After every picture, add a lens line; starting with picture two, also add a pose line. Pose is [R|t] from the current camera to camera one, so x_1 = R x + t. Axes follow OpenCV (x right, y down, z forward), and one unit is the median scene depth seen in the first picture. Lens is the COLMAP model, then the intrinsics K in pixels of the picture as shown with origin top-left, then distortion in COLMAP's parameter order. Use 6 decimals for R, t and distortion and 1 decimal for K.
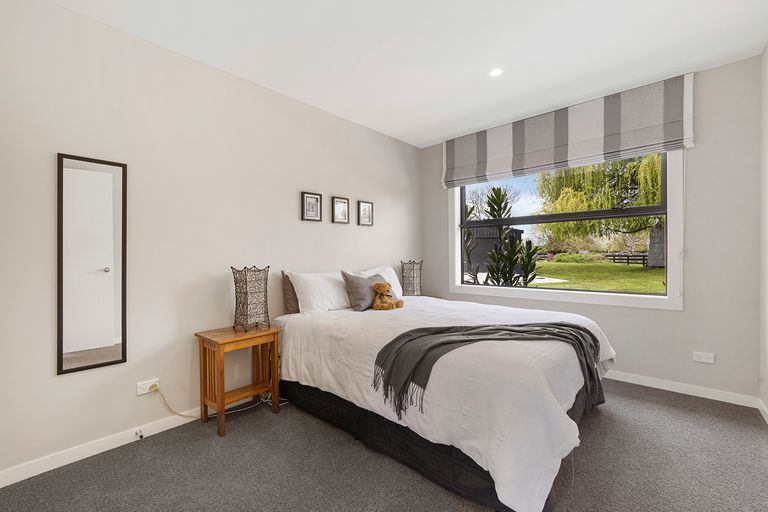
lens RADIAL K [[332.3, 0, 378.7], [0, 332.3, 257.8], [0, 0, 1]] dist [0.006208, -0.000927]
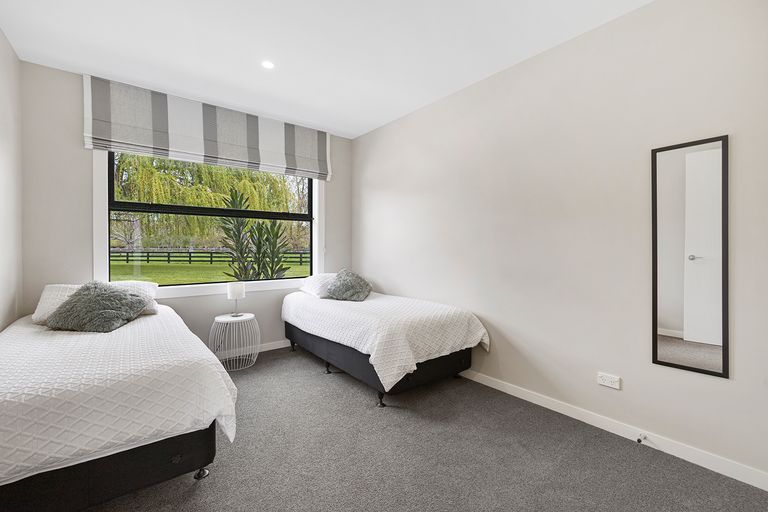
lens RADIAL K [[332.3, 0, 379.7], [0, 332.3, 251.9], [0, 0, 1]] dist [0.006208, -0.000927]
pose [[0.141898, -0.005230, 0.989867, -0.370057], [0.011448, 0.999928, 0.003642, 0.001125], [-0.989815, 0.010816, 0.141948, 0.344552]]
